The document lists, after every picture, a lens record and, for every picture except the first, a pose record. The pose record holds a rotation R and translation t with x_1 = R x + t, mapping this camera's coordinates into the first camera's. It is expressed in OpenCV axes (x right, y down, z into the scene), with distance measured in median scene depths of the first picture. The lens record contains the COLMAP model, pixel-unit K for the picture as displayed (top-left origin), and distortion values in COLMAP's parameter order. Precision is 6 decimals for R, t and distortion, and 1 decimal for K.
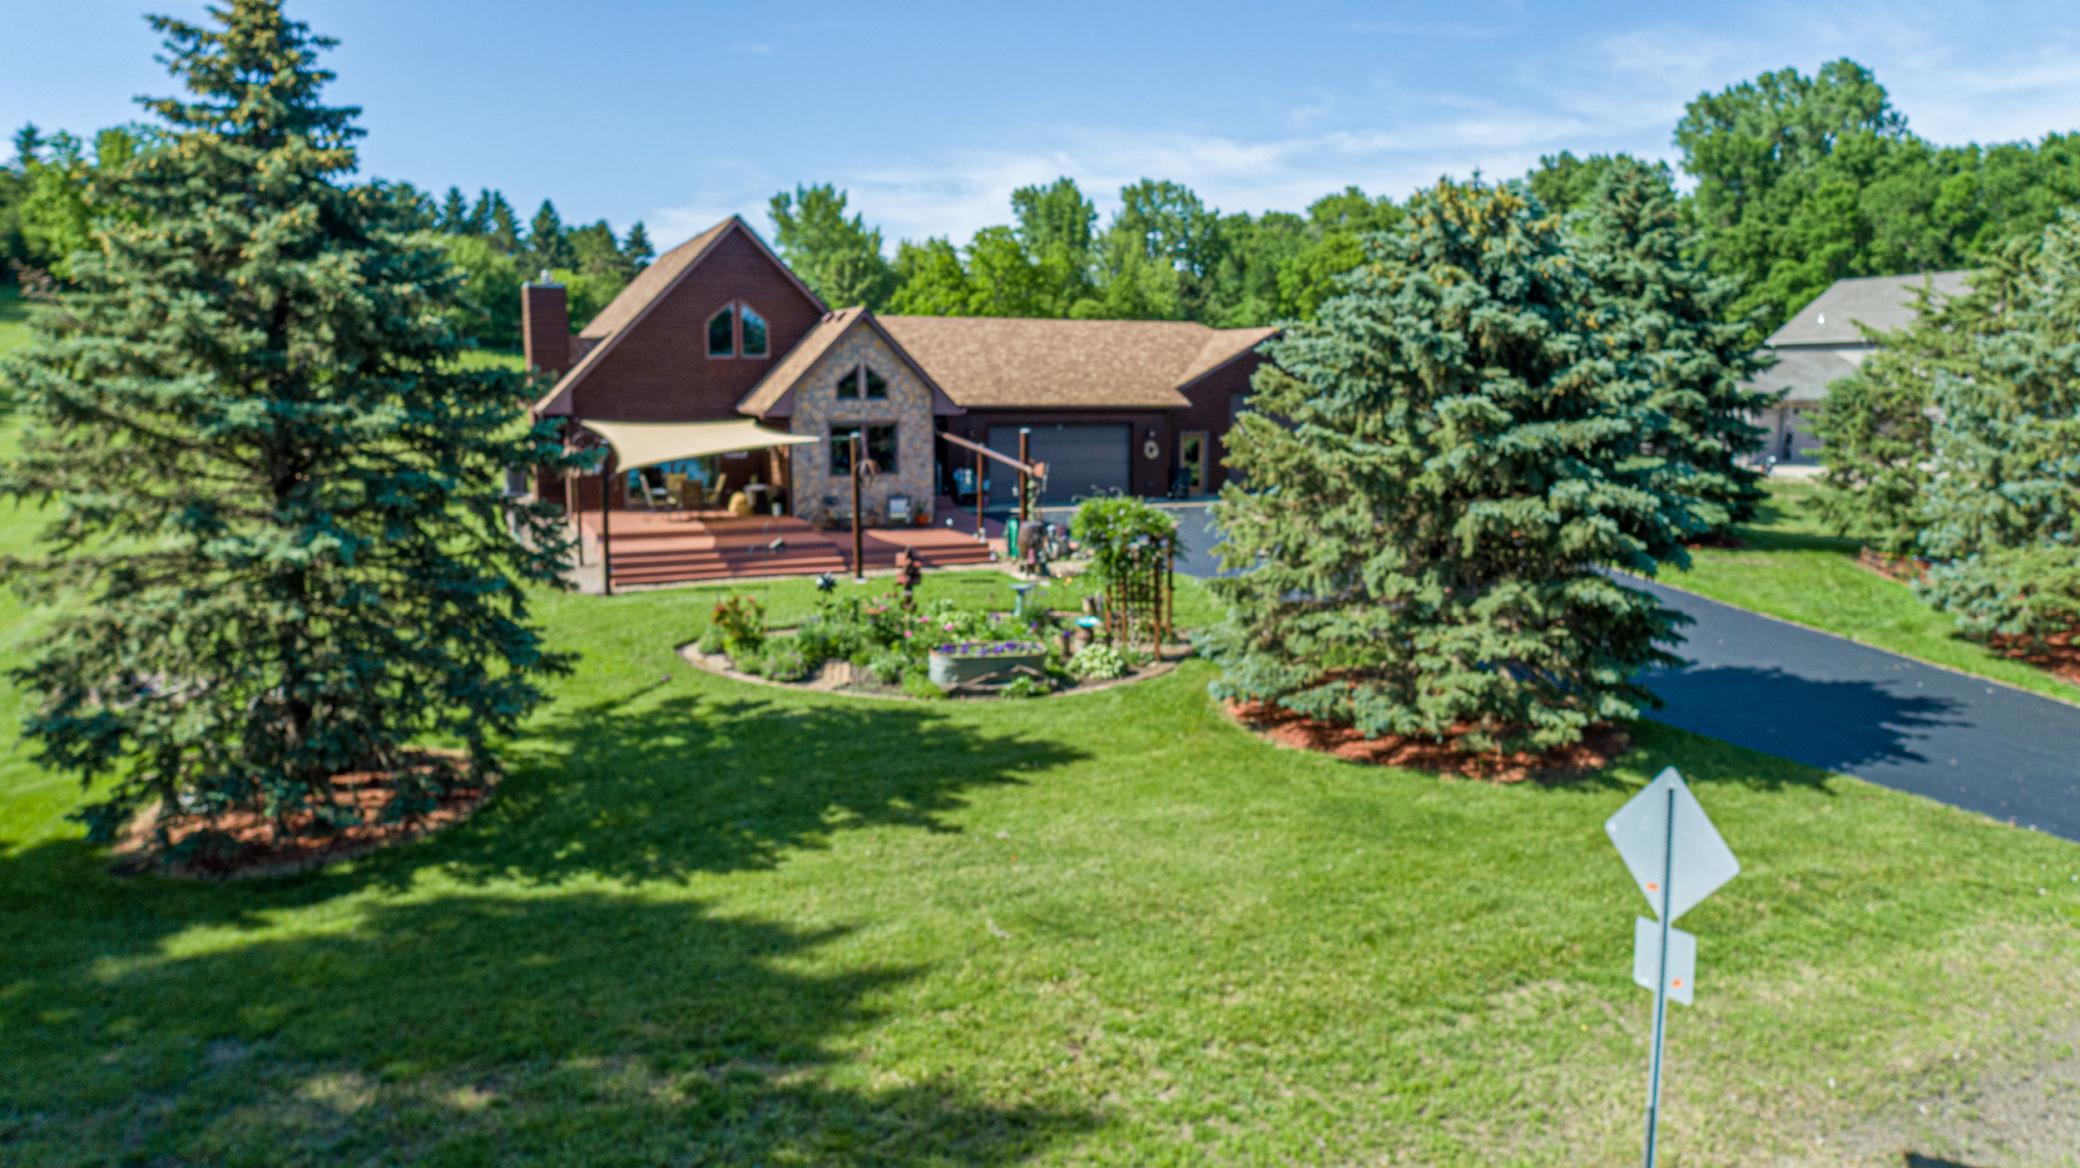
lens RADIAL K [[1406.2, 0, 1046.9], [0, 1406.2, 577.0], [0, 0, 1]] dist [-0.012448, 0.013561]
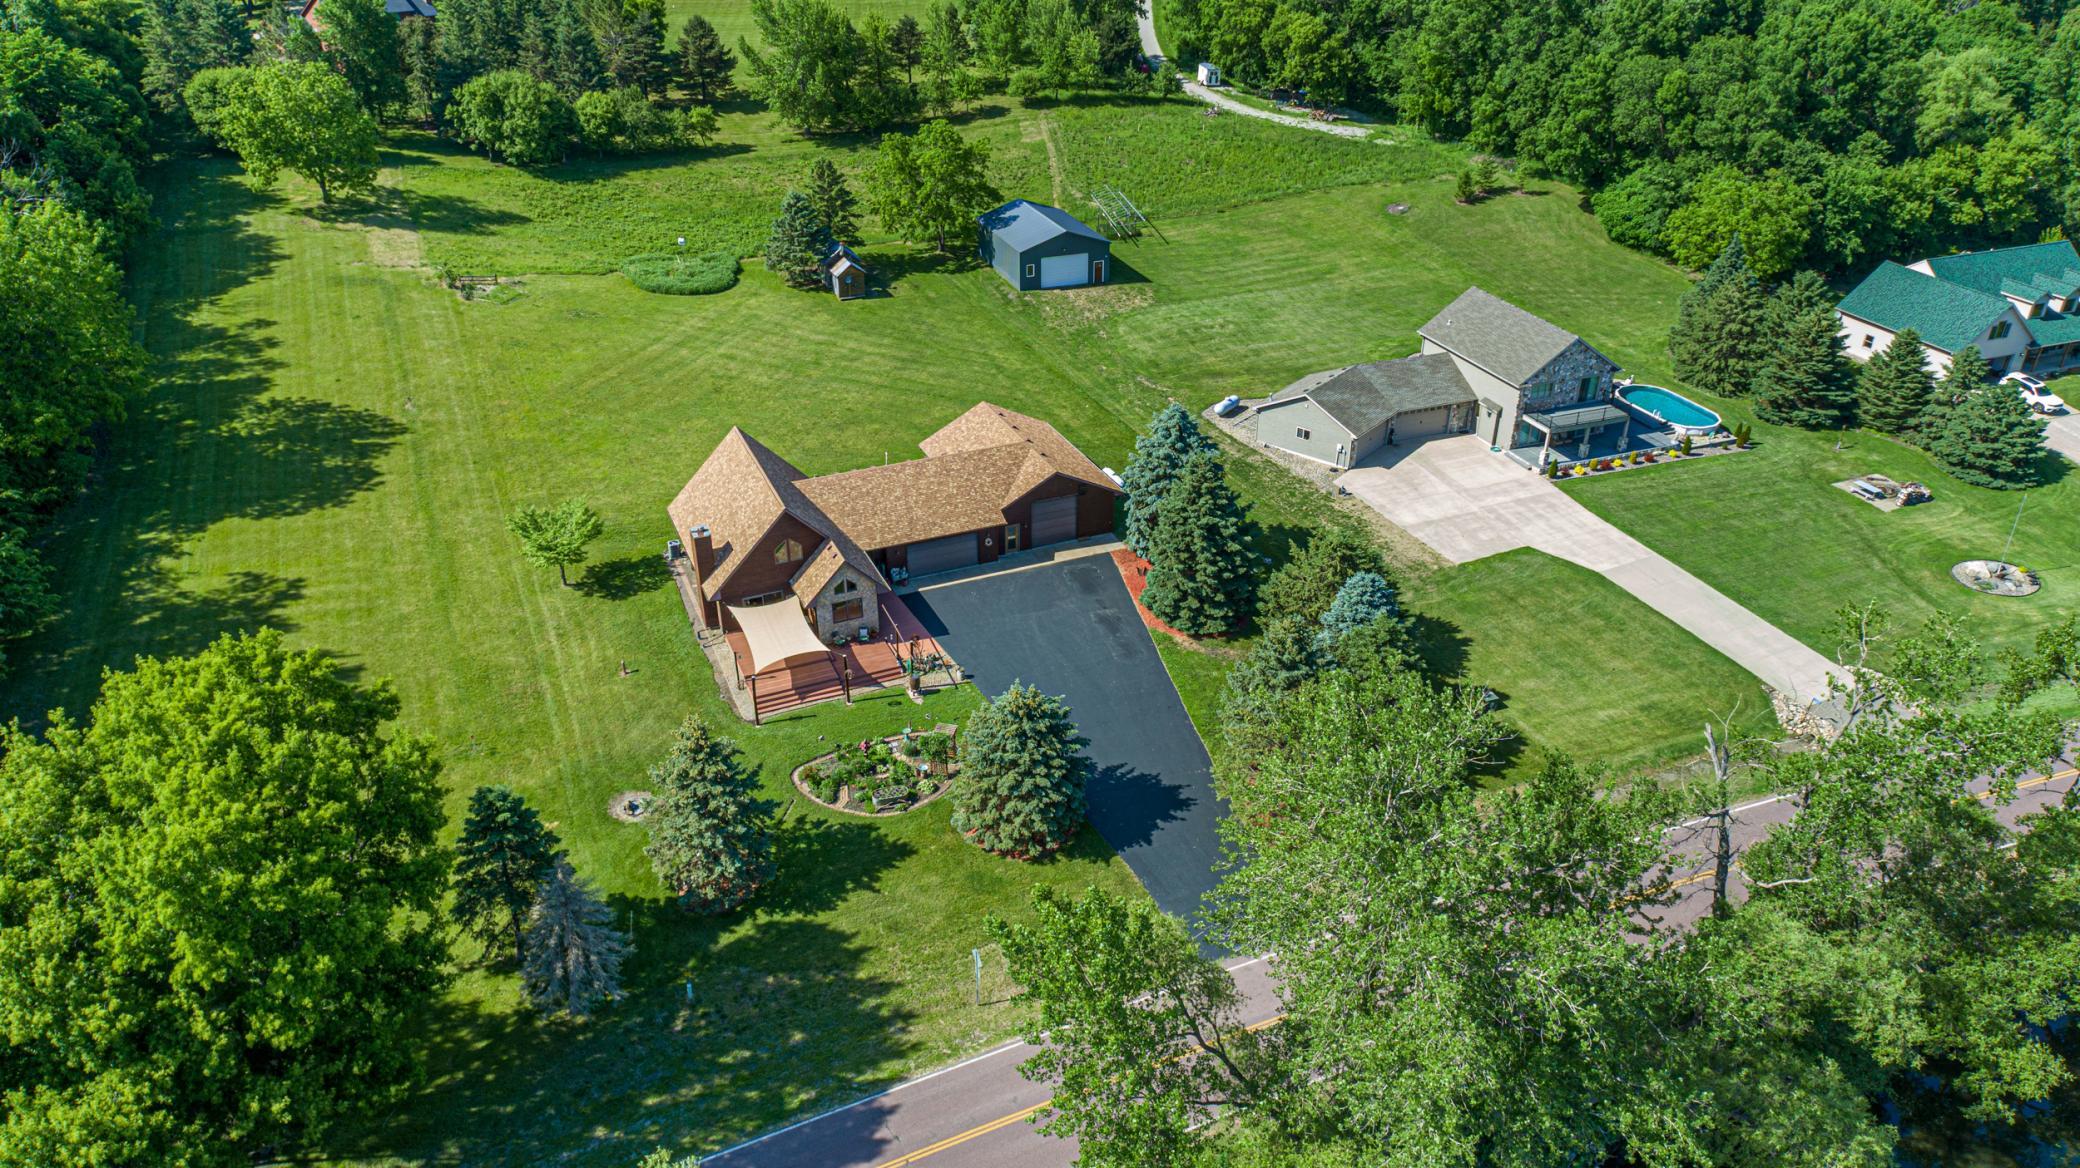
lens RADIAL K [[1406.2, 0, 1040.5], [0, 1406.2, 573.8], [0, 0, 1]] dist [-0.012448, 0.013561]
pose [[0.999997, -0.000847, -0.002180, 0.153267], [0.001586, 0.930657, 0.365890, -0.791248], [0.001719, -0.365892, 0.930656, -0.905549]]
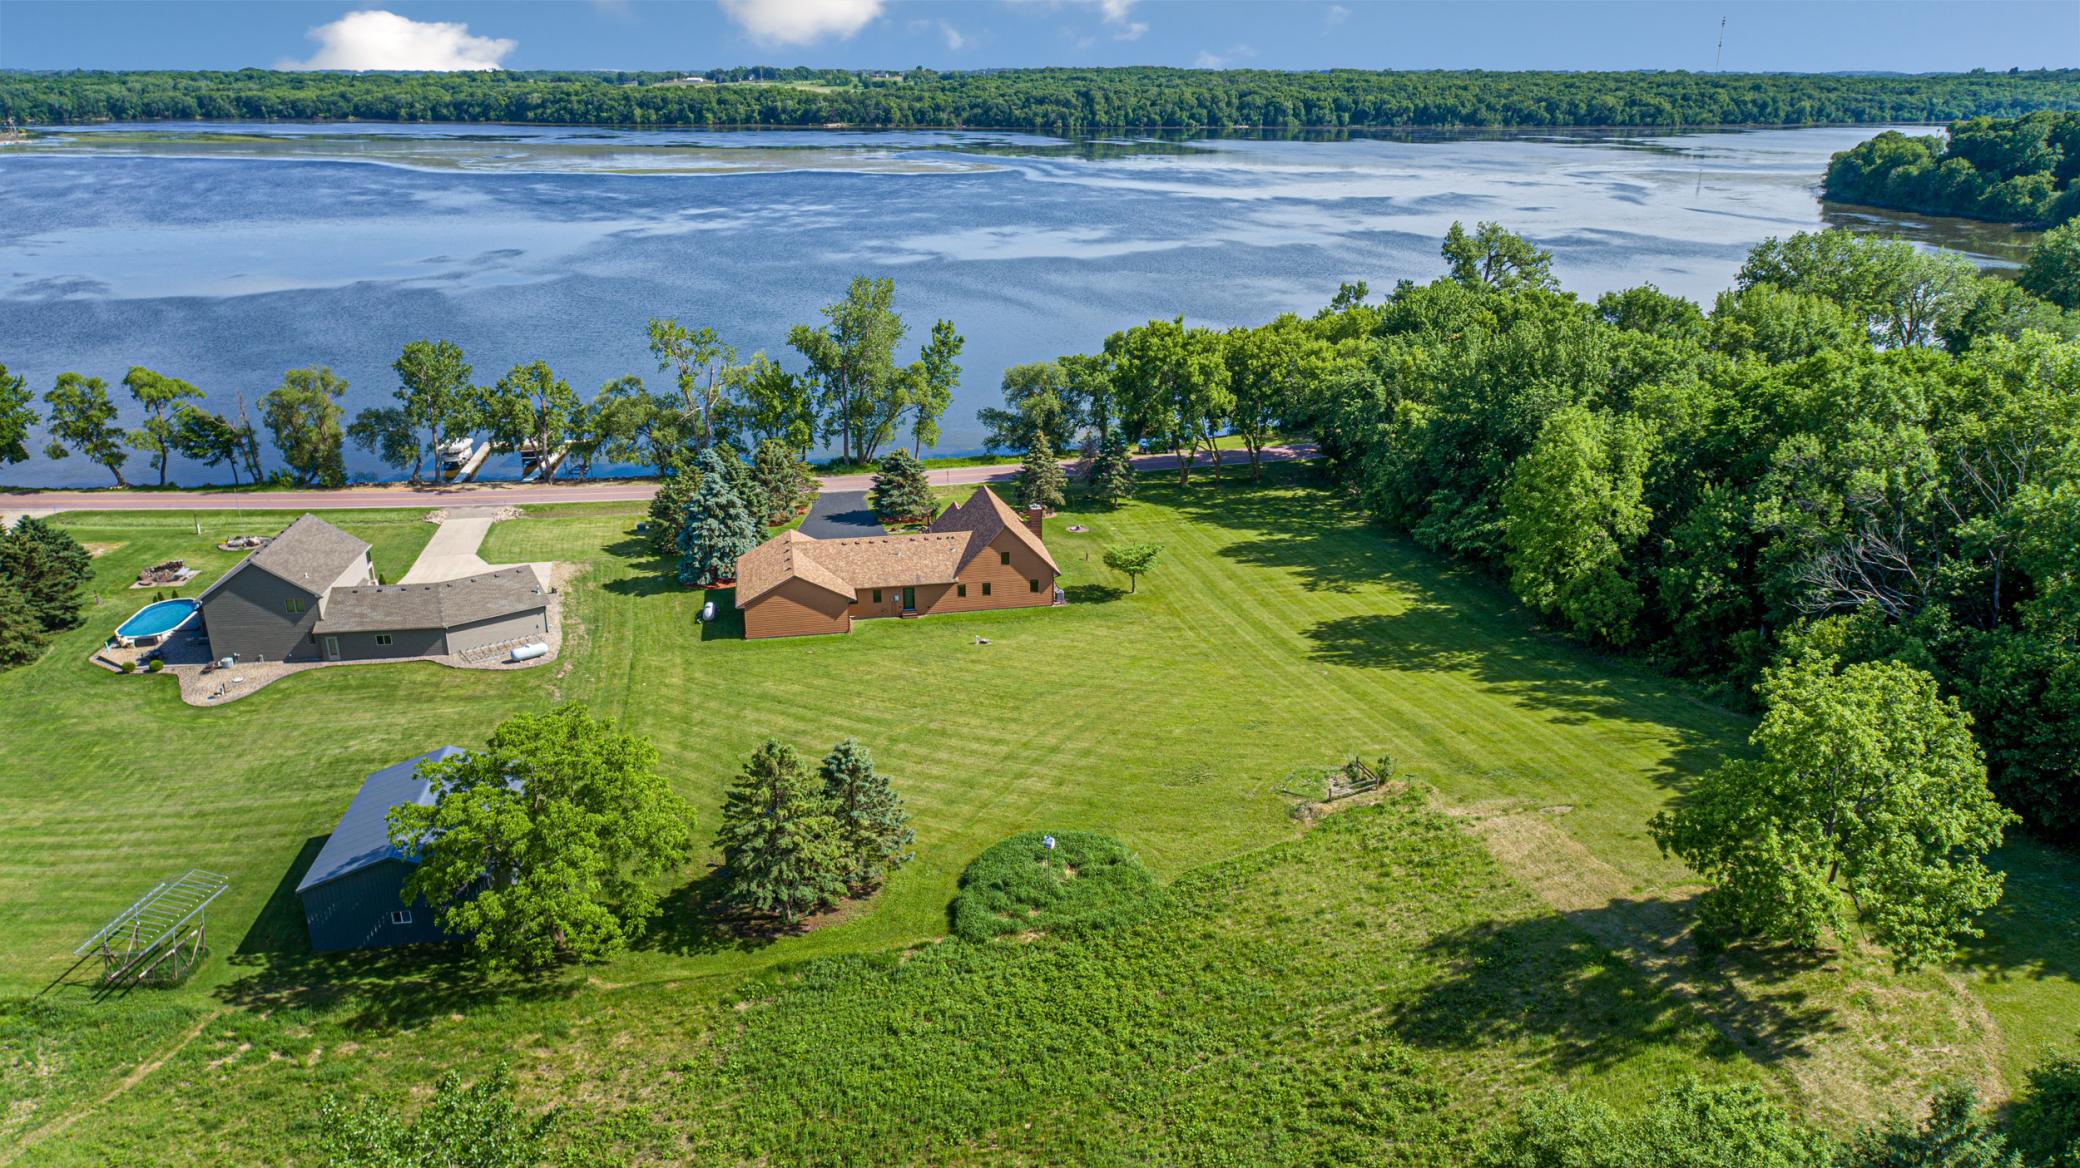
lens RADIAL K [[1406.2, 0, 1039.2], [0, 1406.2, 585.9], [0, 0, 1]] dist [-0.012448, 0.013561]
pose [[-0.975035, -0.081545, 0.206536, -0.936213], [0.024661, 0.884607, 0.465684, -1.420033], [-0.220678, 0.459152, -0.860512, 3.478212]]
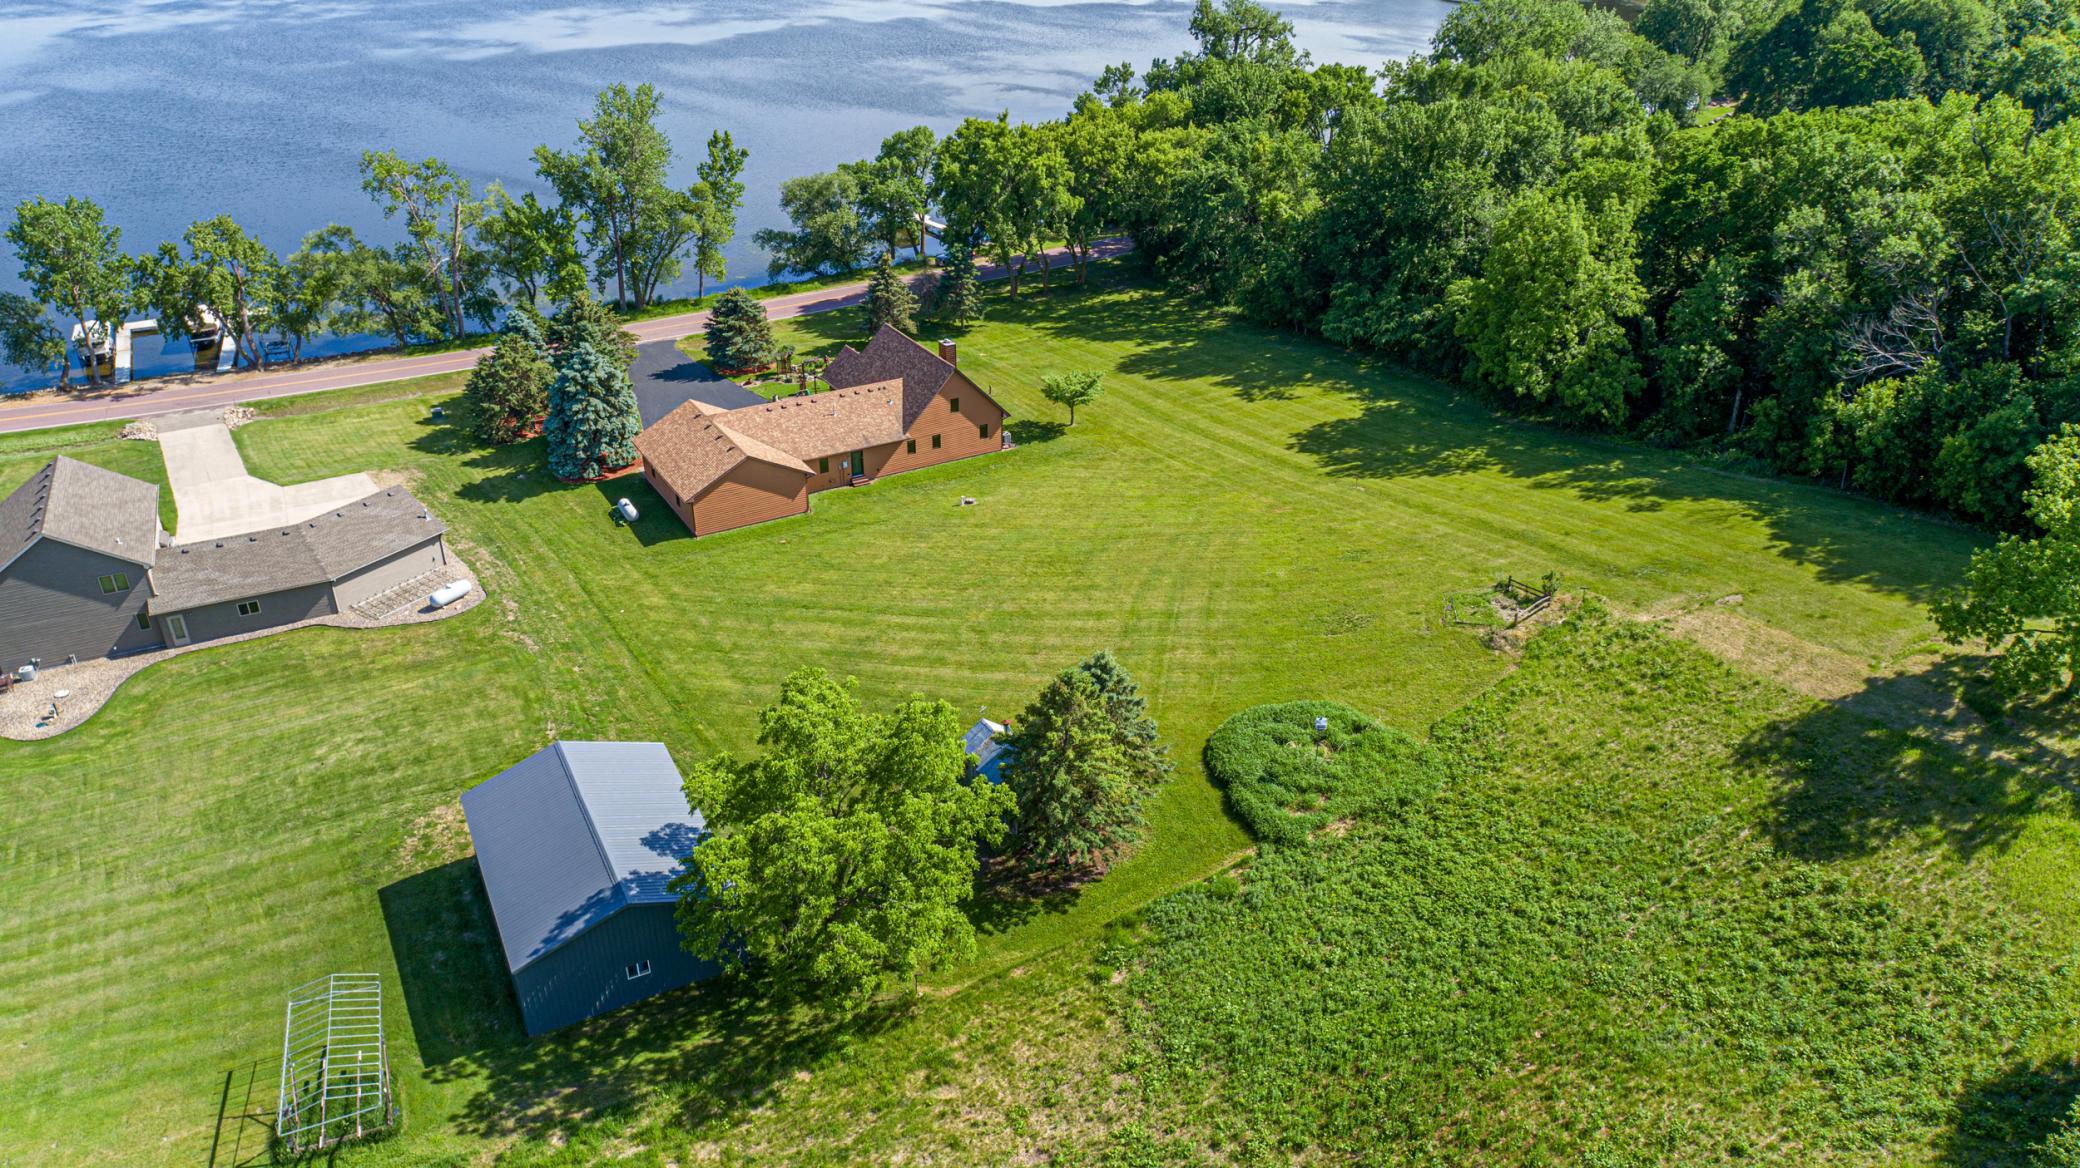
lens RADIAL K [[1406.2, 0, 1038.6], [0, 1406.2, 586.4], [0, 0, 1]] dist [-0.012448, 0.013561]
pose [[-0.992108, 0.047668, -0.115968, -0.133412], [-0.030193, 0.806867, 0.589961, -1.395137], [0.121693, 0.588807, -0.799060, 3.282569]]
